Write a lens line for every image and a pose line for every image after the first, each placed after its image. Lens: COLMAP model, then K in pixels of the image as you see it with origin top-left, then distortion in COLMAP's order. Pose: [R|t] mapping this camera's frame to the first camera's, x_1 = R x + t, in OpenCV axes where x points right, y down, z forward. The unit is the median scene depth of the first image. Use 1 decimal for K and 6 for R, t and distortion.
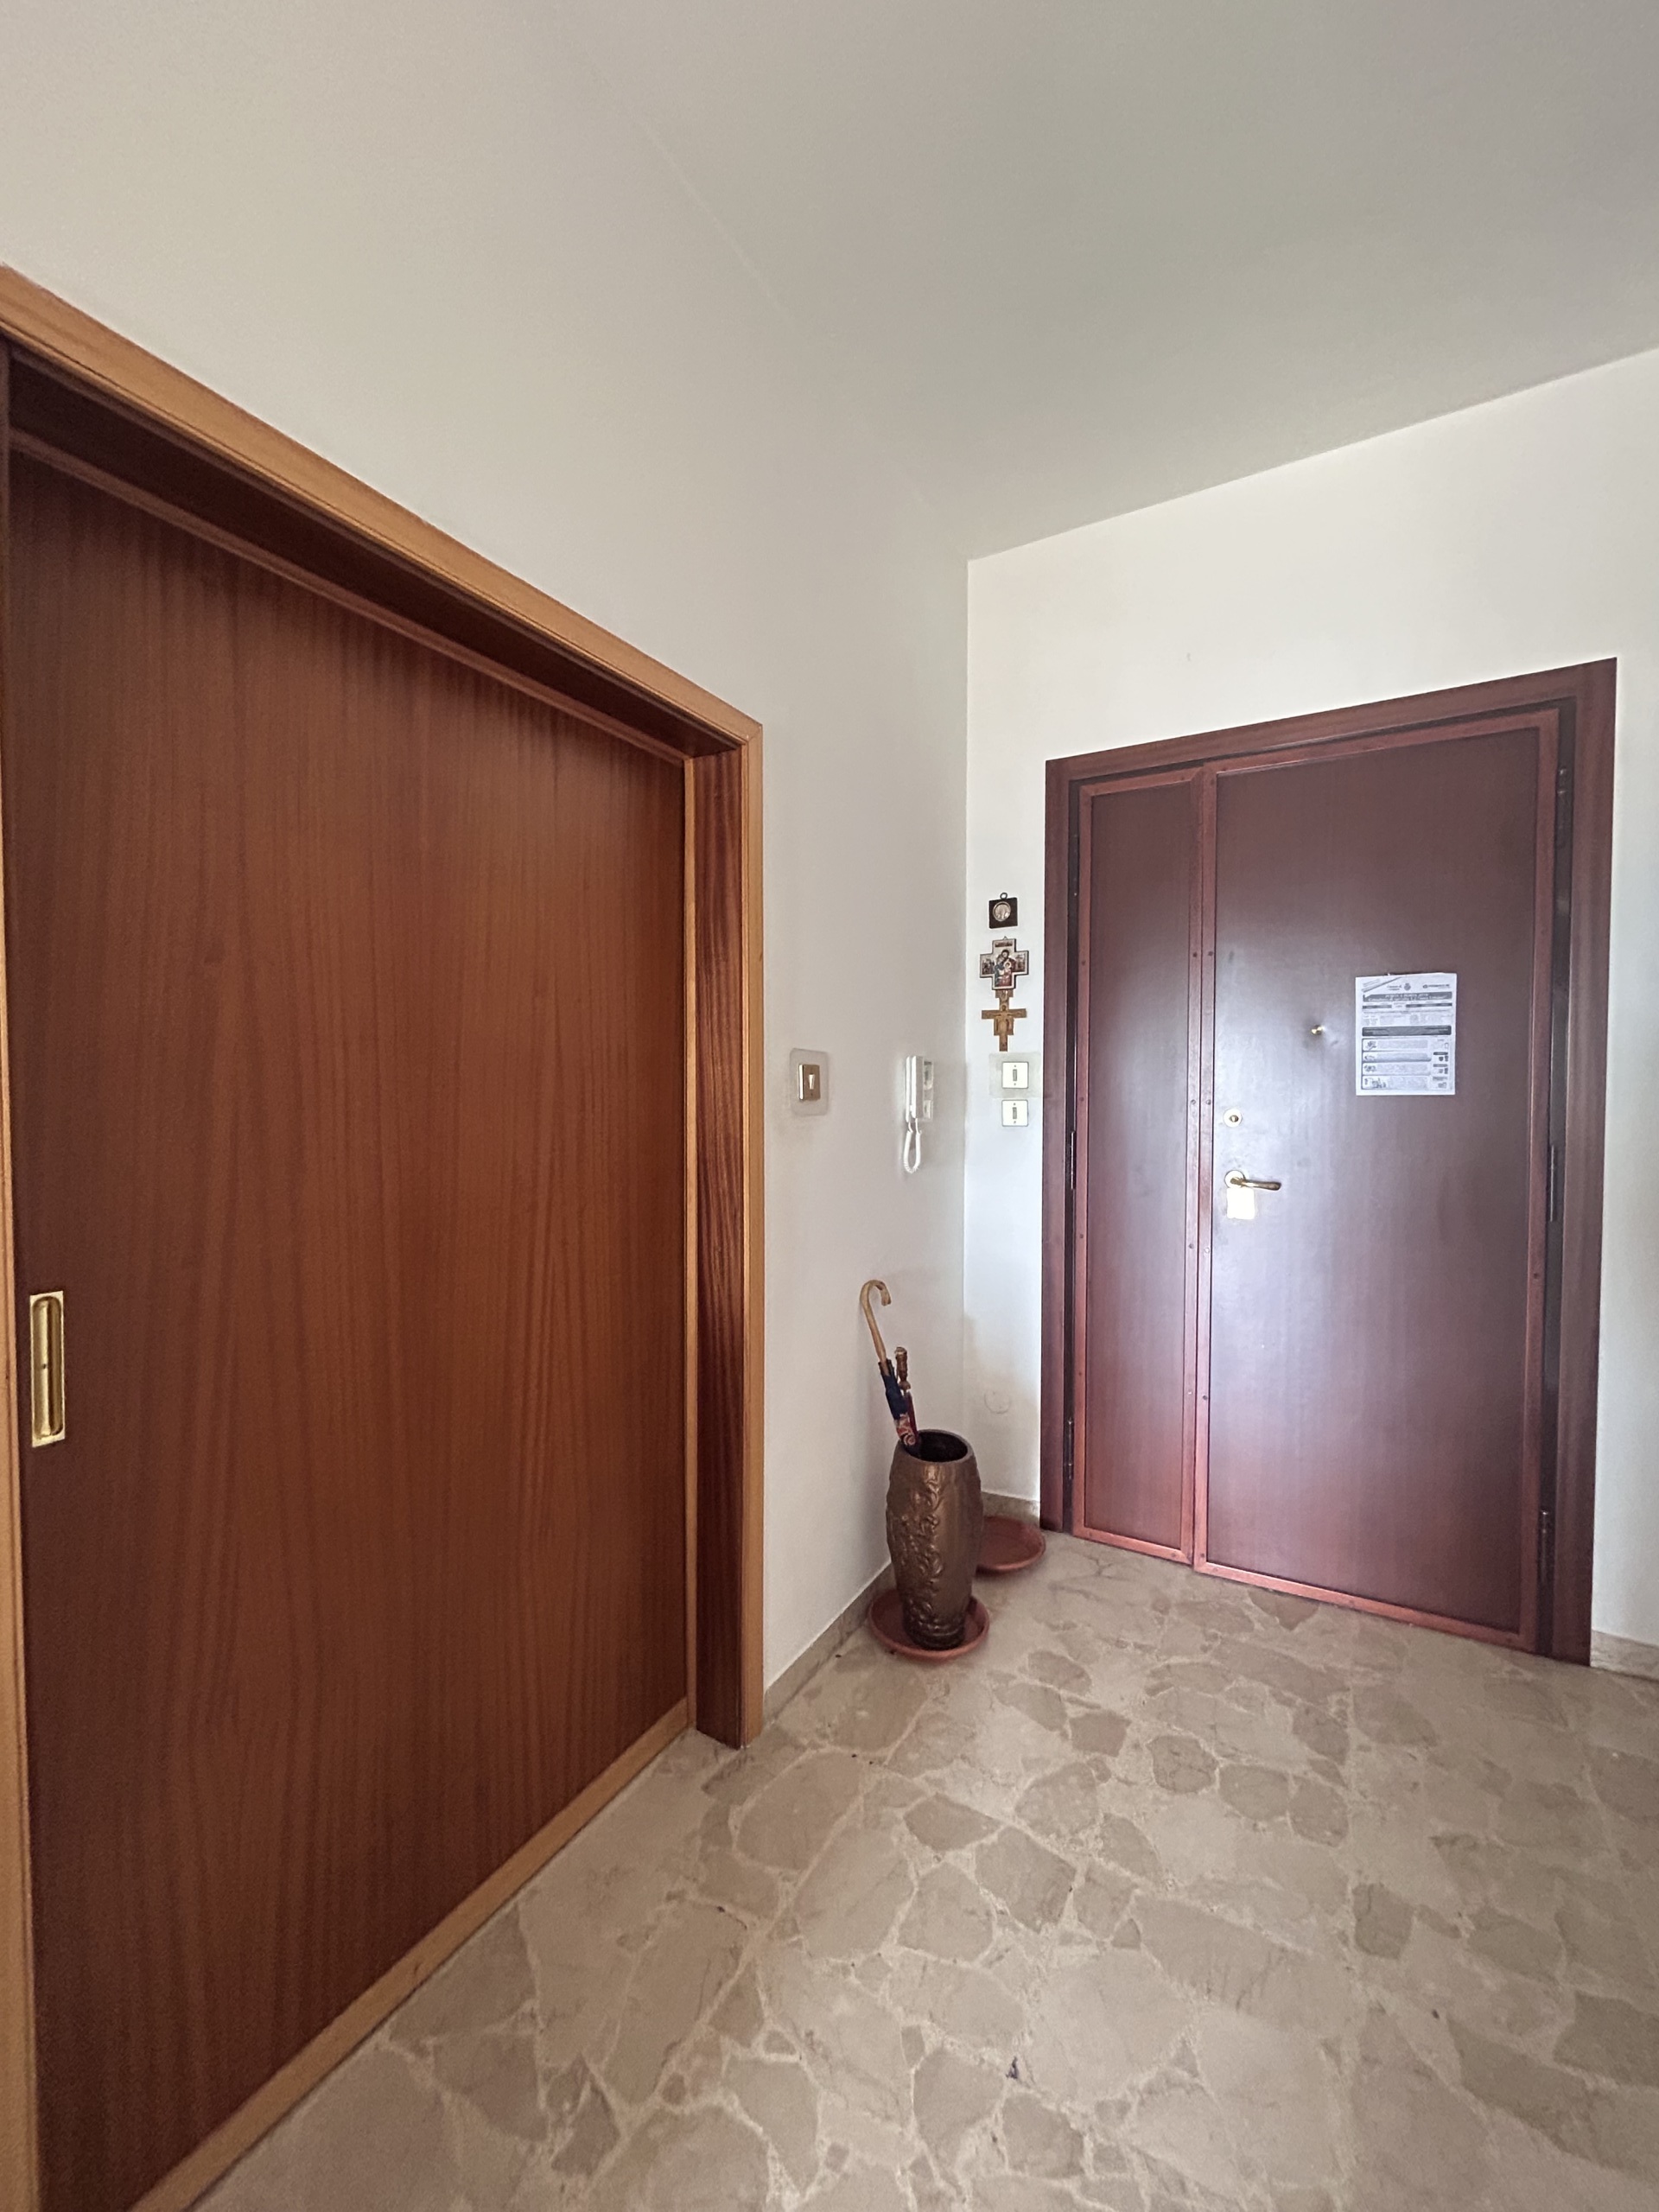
lens RADIAL K [[895.4, 0, 828.8], [0, 895.4, 1103.2], [0, 0, 1]] dist [-0.000368, 0.001020]
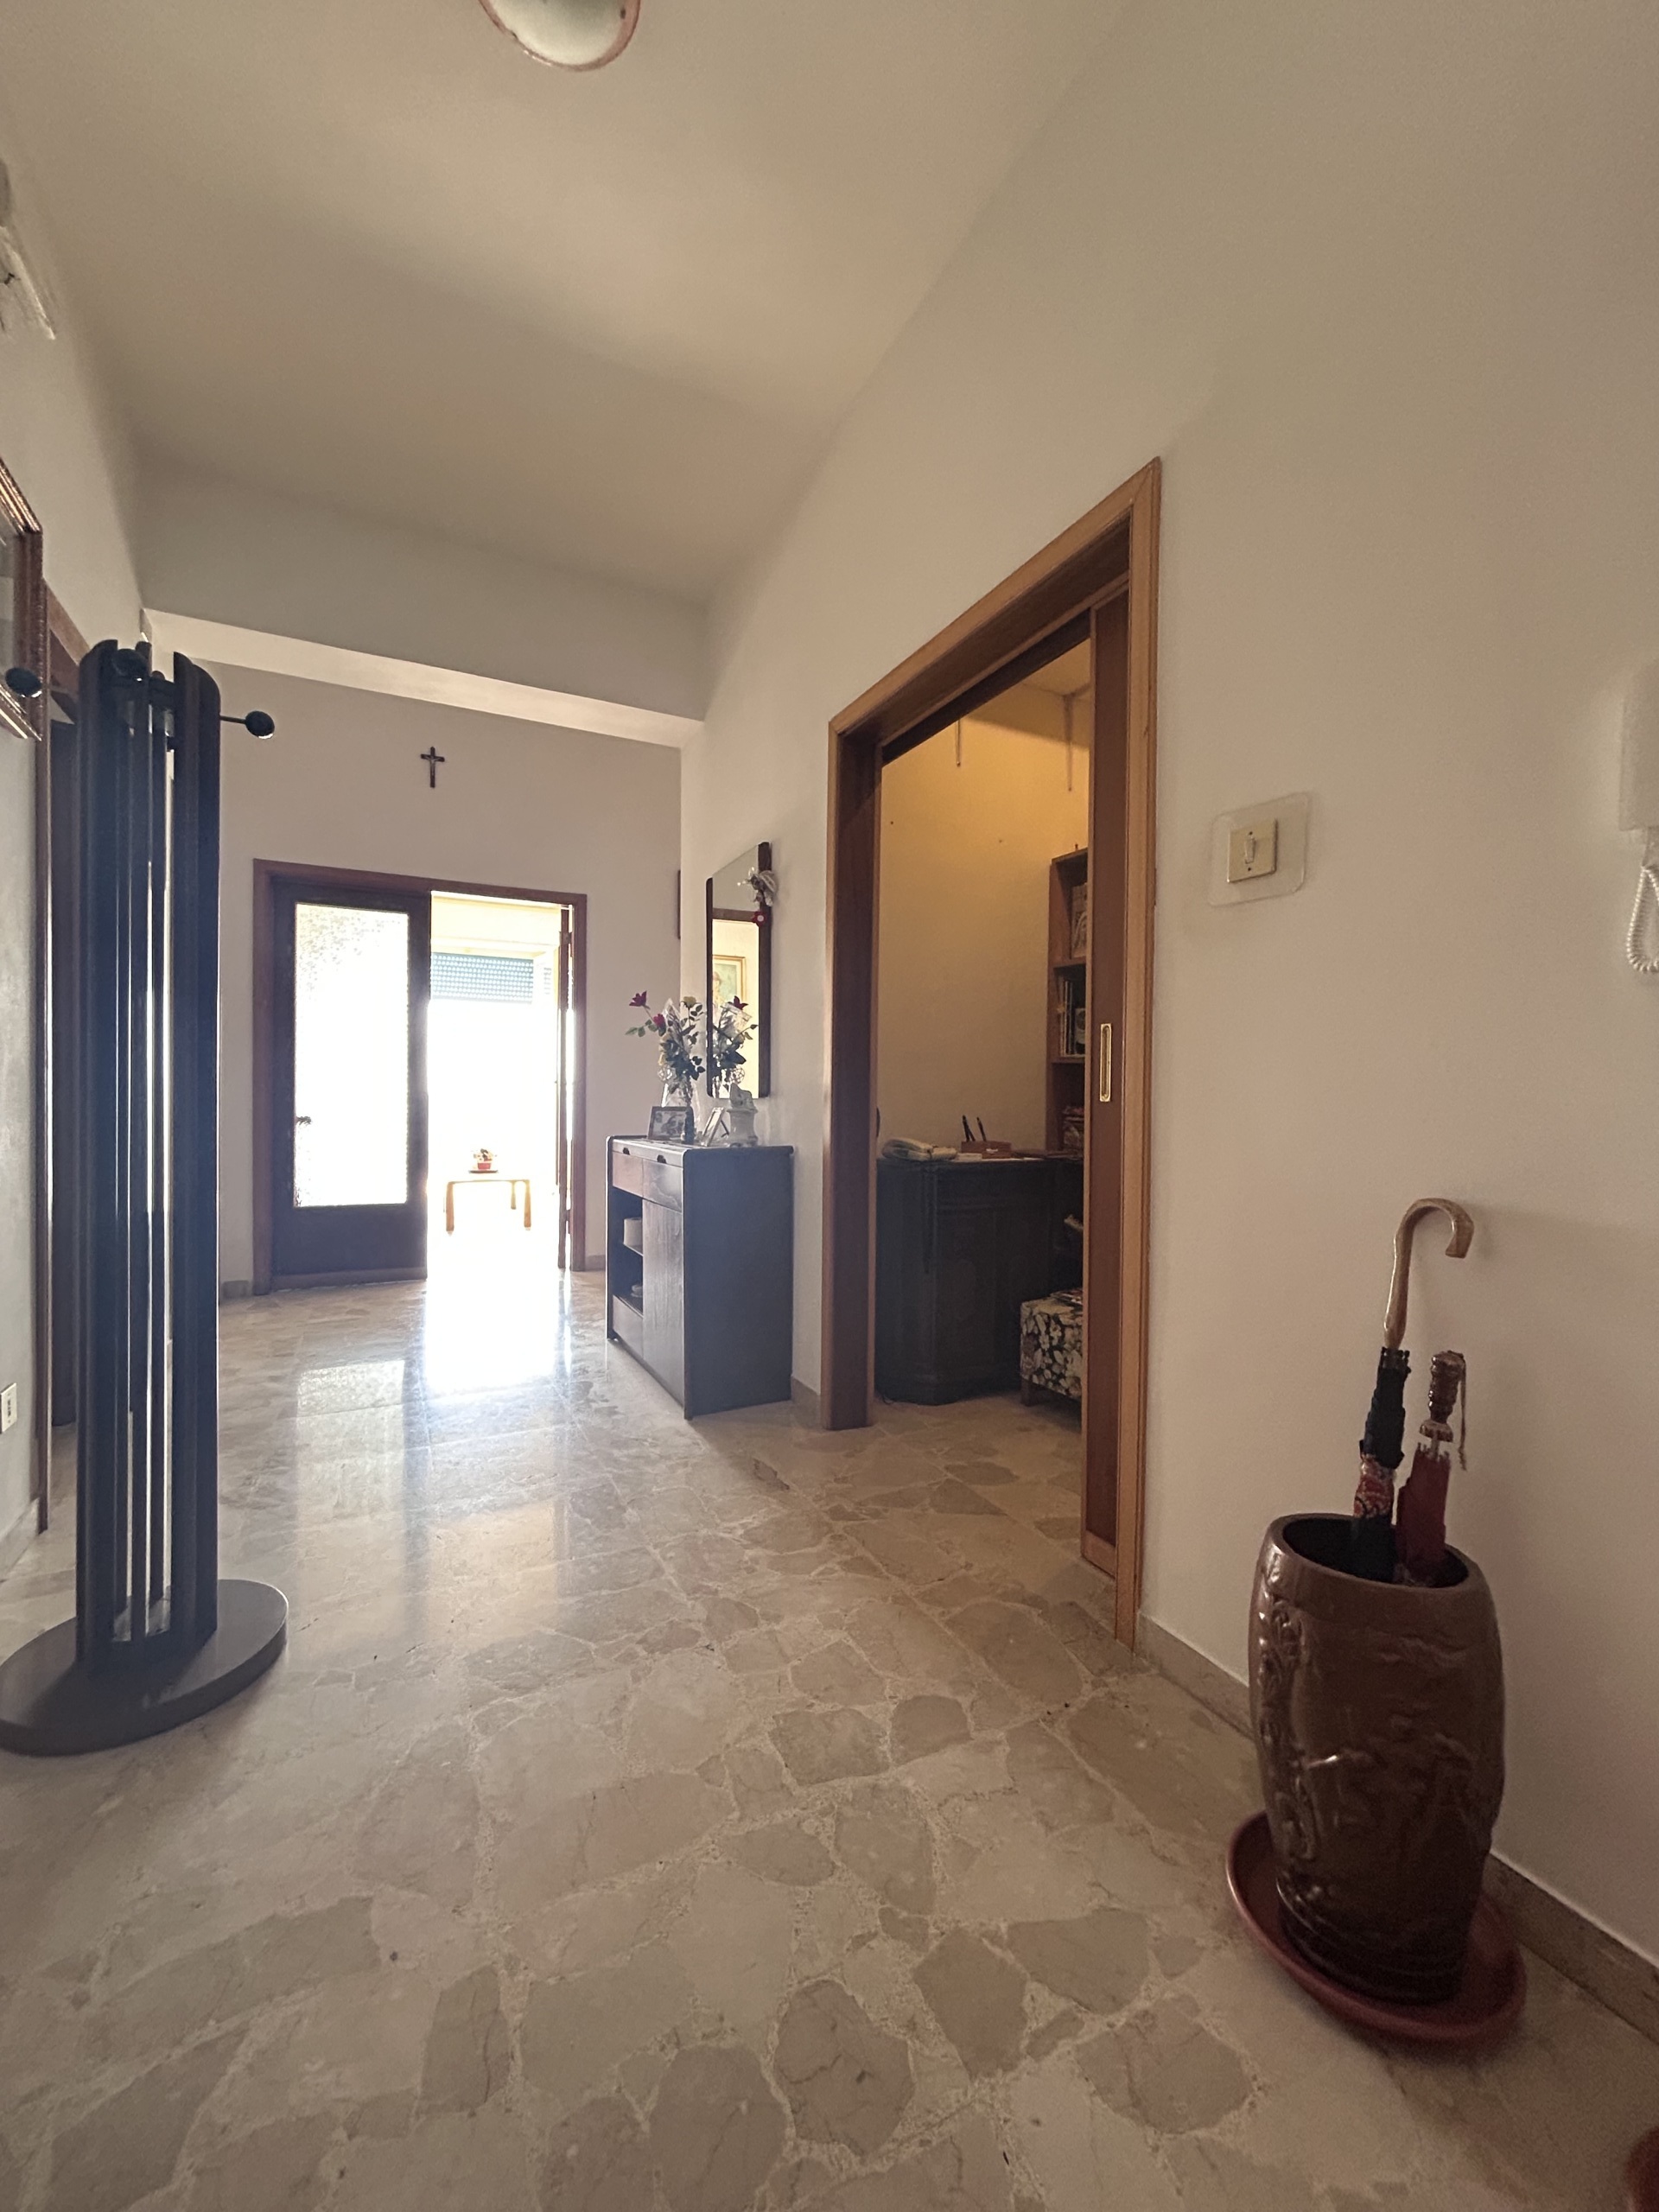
lens RADIAL K [[895.4, 0, 830.4], [0, 895.4, 1106.6], [0, 0, 1]] dist [-0.000368, 0.001020]
pose [[-0.545589, 0.005453, -0.838035, 0.918051], [-0.021908, 0.999544, 0.020768, 0.205588], [0.837766, 0.029691, -0.545221, 1.408027]]
